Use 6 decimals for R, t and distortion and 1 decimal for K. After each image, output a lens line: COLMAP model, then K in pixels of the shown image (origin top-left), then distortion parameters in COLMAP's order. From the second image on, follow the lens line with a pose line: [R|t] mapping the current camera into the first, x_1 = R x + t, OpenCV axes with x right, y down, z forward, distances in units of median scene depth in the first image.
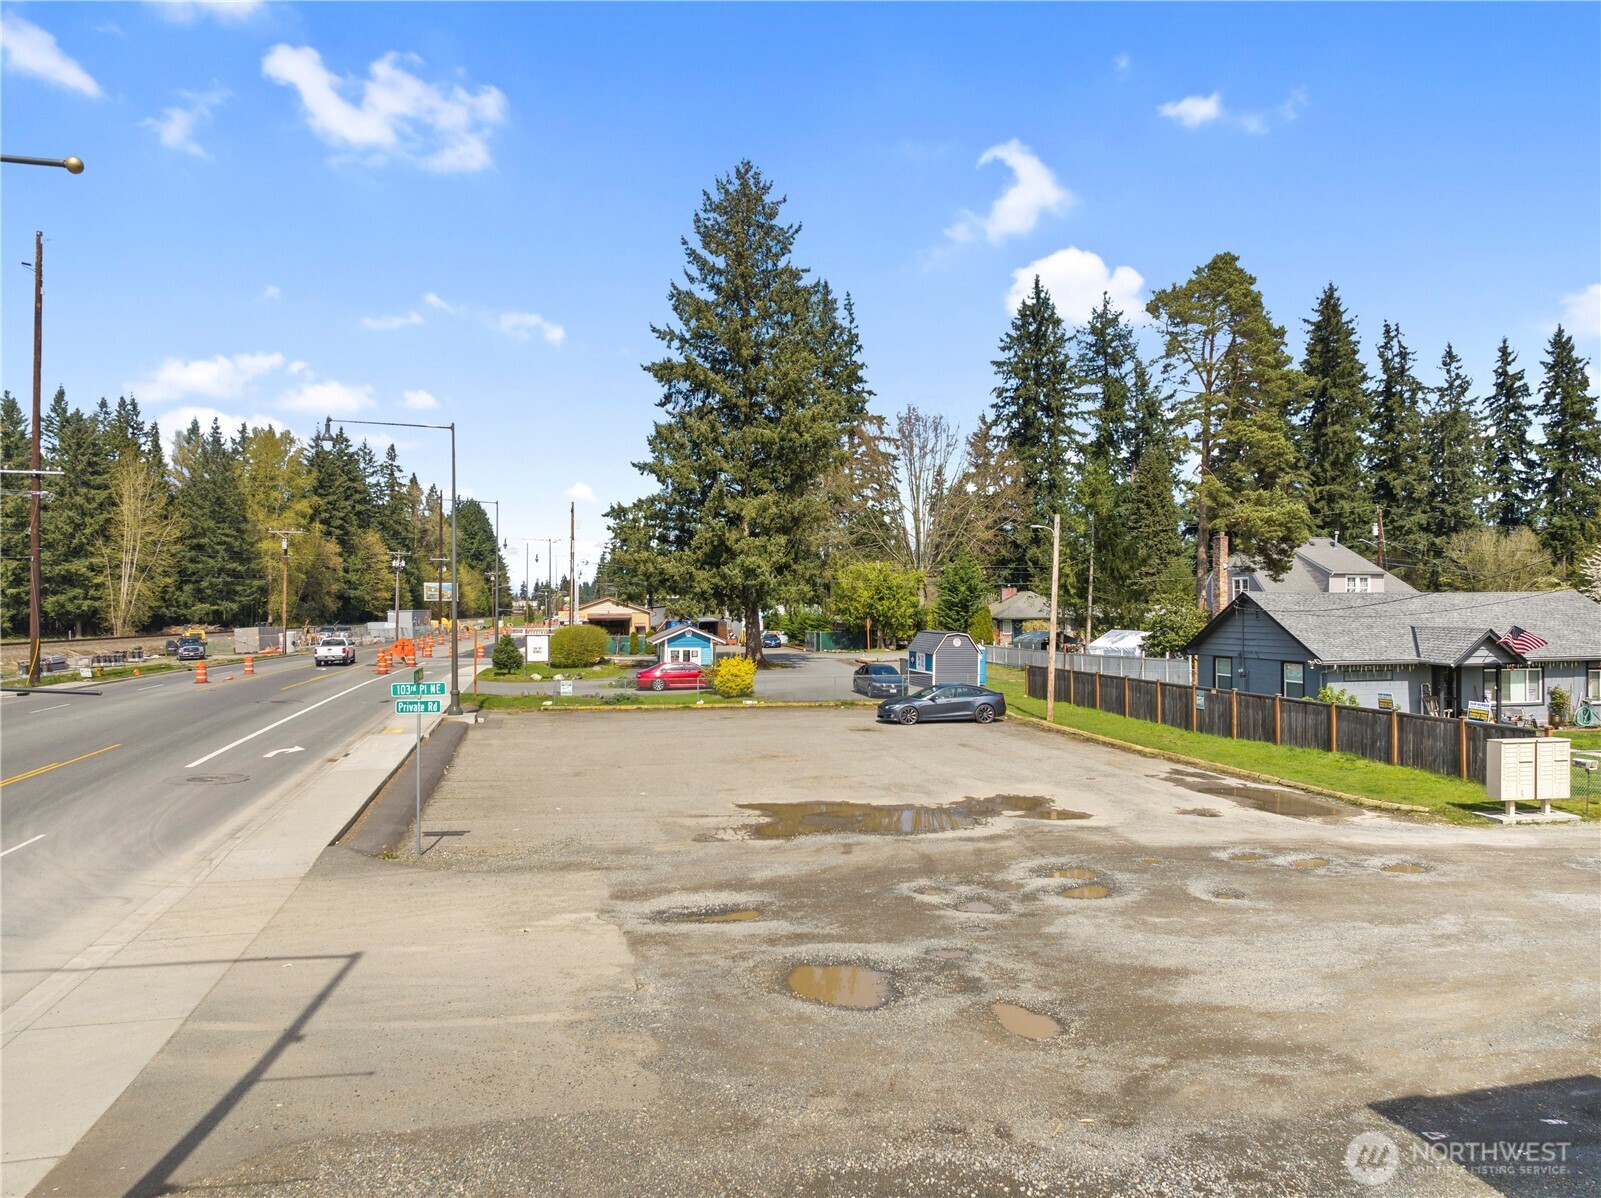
lens RADIAL K [[1136.3, 0, 821.3], [0, 1136.3, 590.7], [0, 0, 1]] dist [-0.010024, -0.072971]
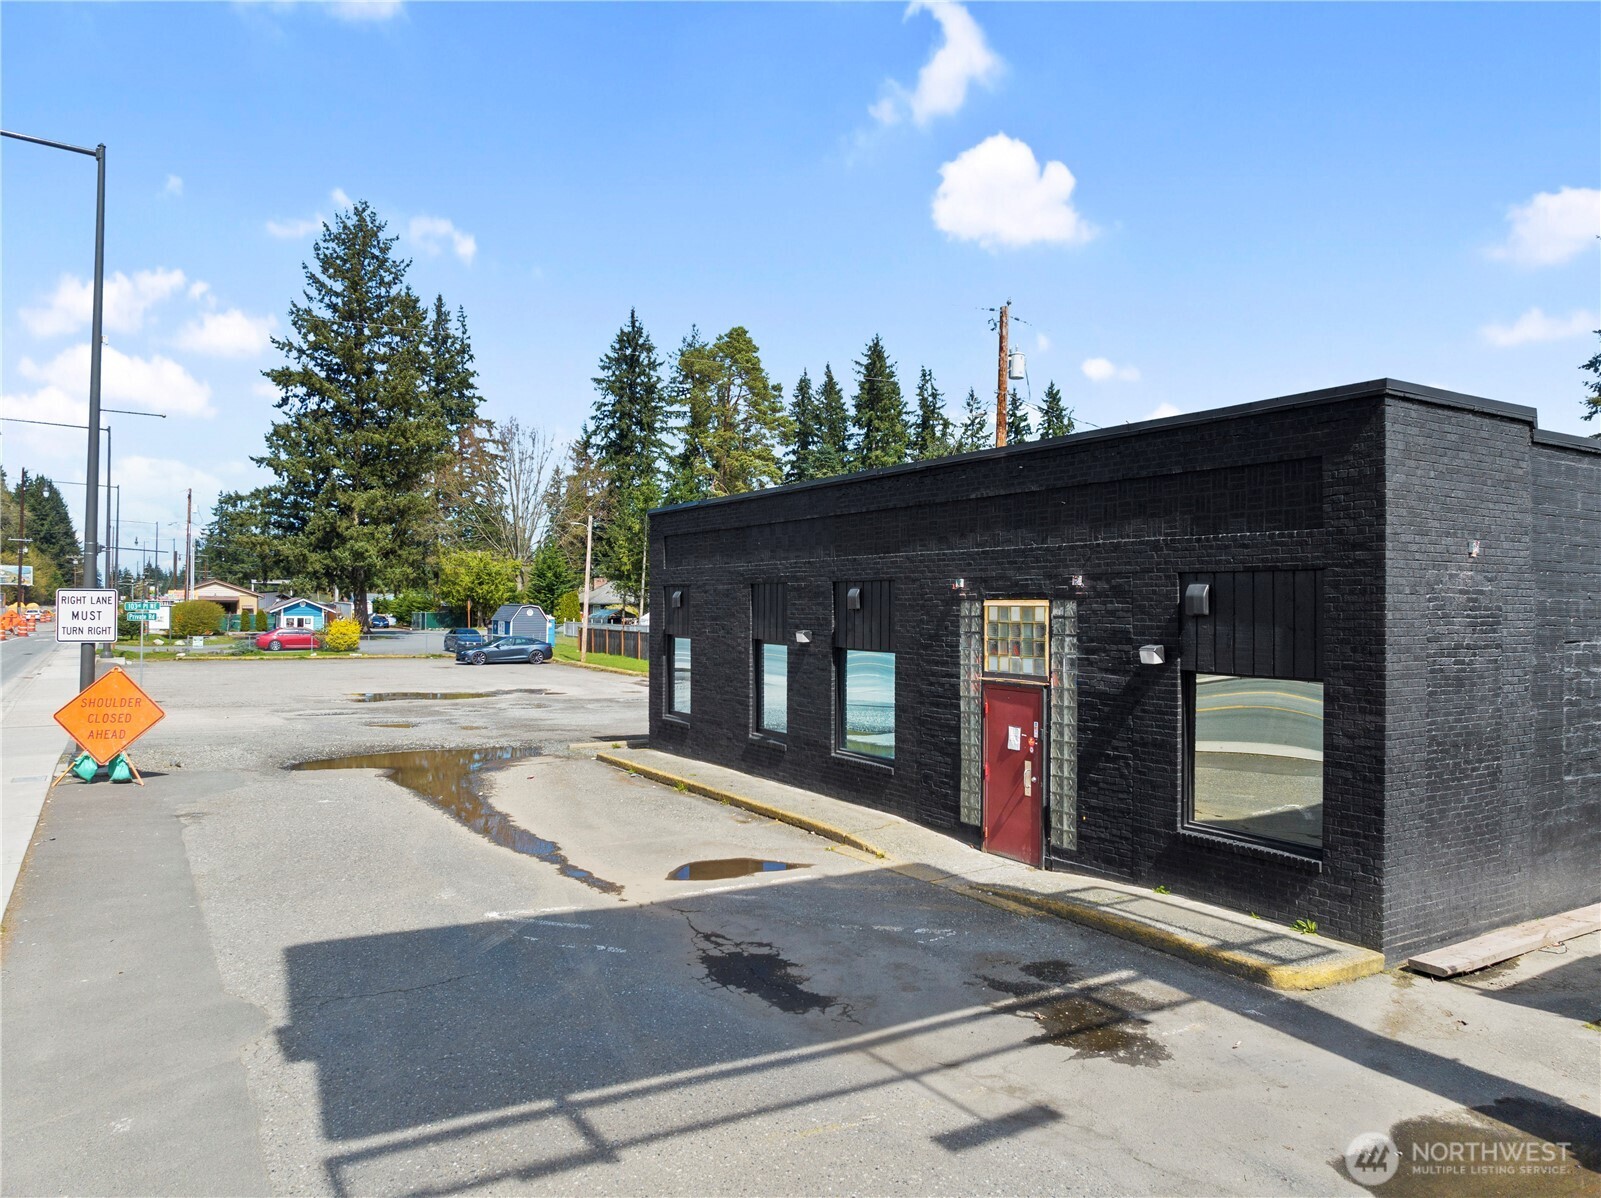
lens RADIAL K [[1136.3, 0, 821.3], [0, 1136.3, 590.7], [0, 0, 1]] dist [-0.010024, -0.072971]
pose [[0.948359, 0.016334, 0.316777, 0.018834], [-0.016535, 0.999861, -0.002052, 0.013434], [-0.316767, -0.003292, 0.948498, -0.237608]]
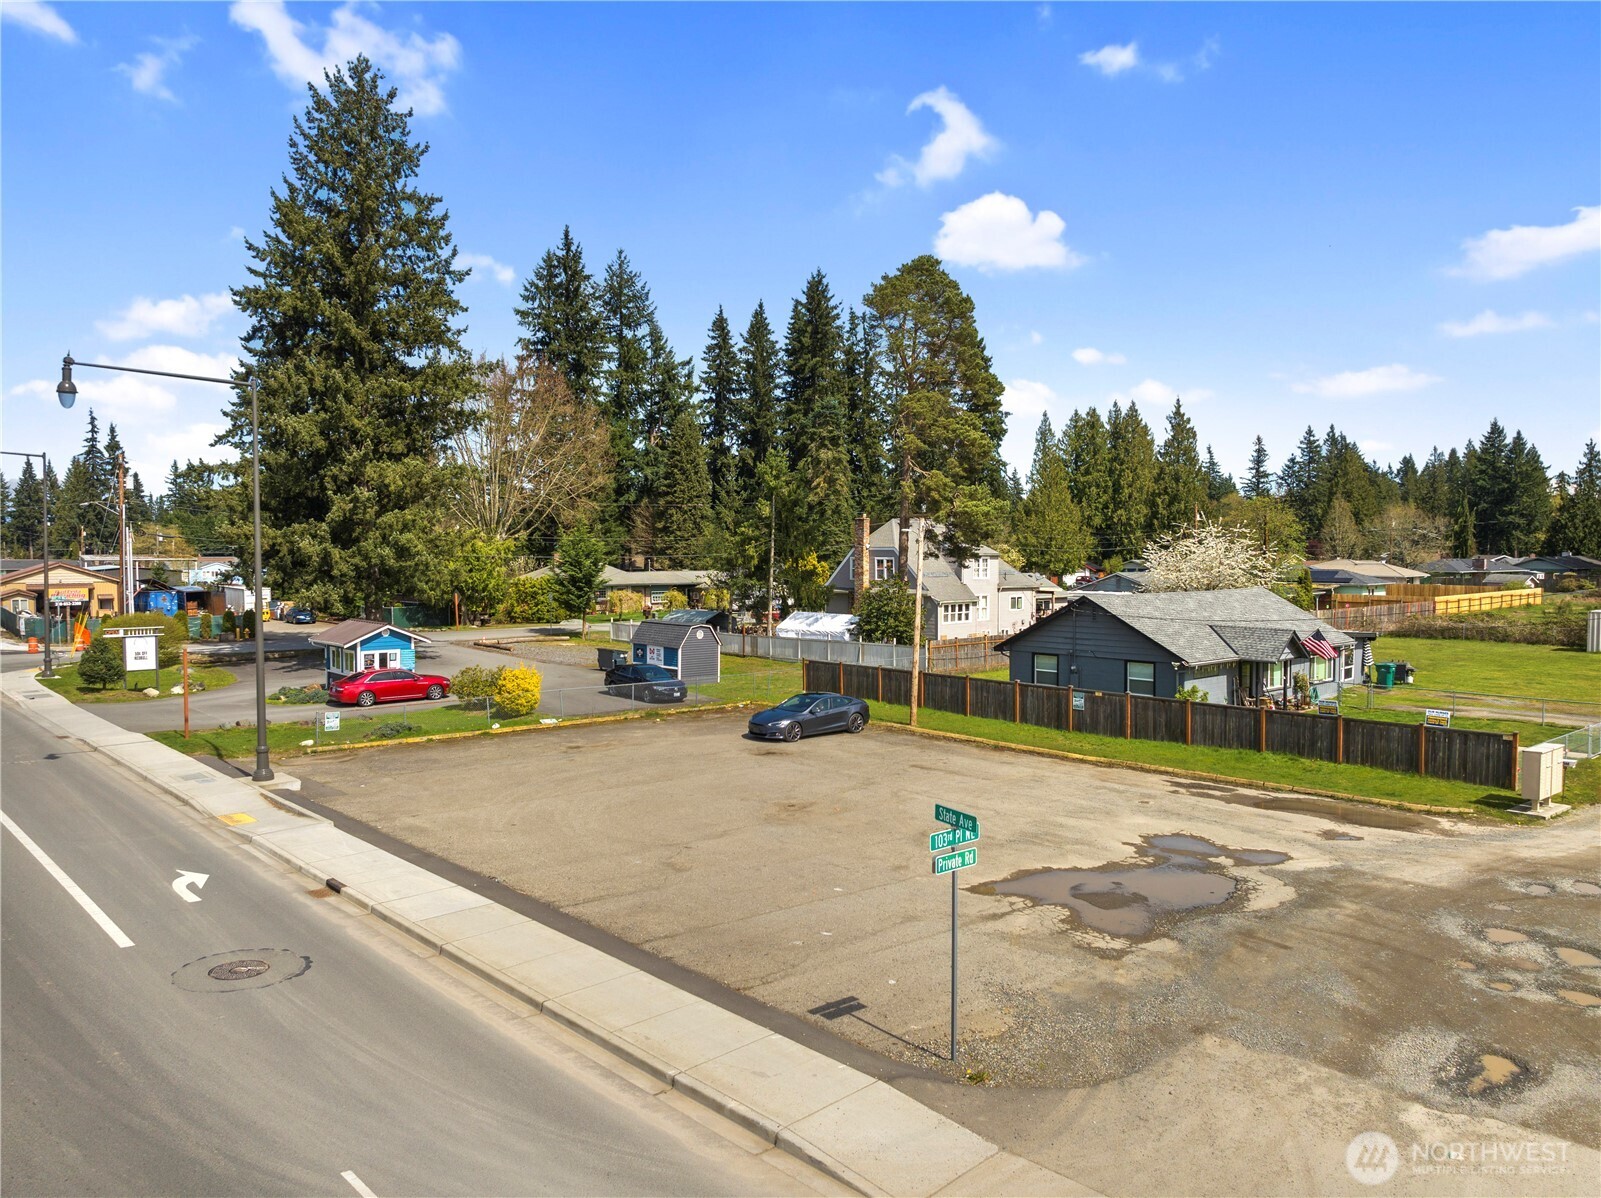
lens RADIAL K [[1126.2, 0, 775.7], [0, 1126.2, 577.5], [0, 0, 1]] dist [-0.030624, -0.002721]
pose [[0.863641, -0.011419, 0.503977, -0.222338], [-0.009789, 0.999175, 0.039414, -0.029592], [-0.504011, -0.038972, 0.862817, 0.118549]]
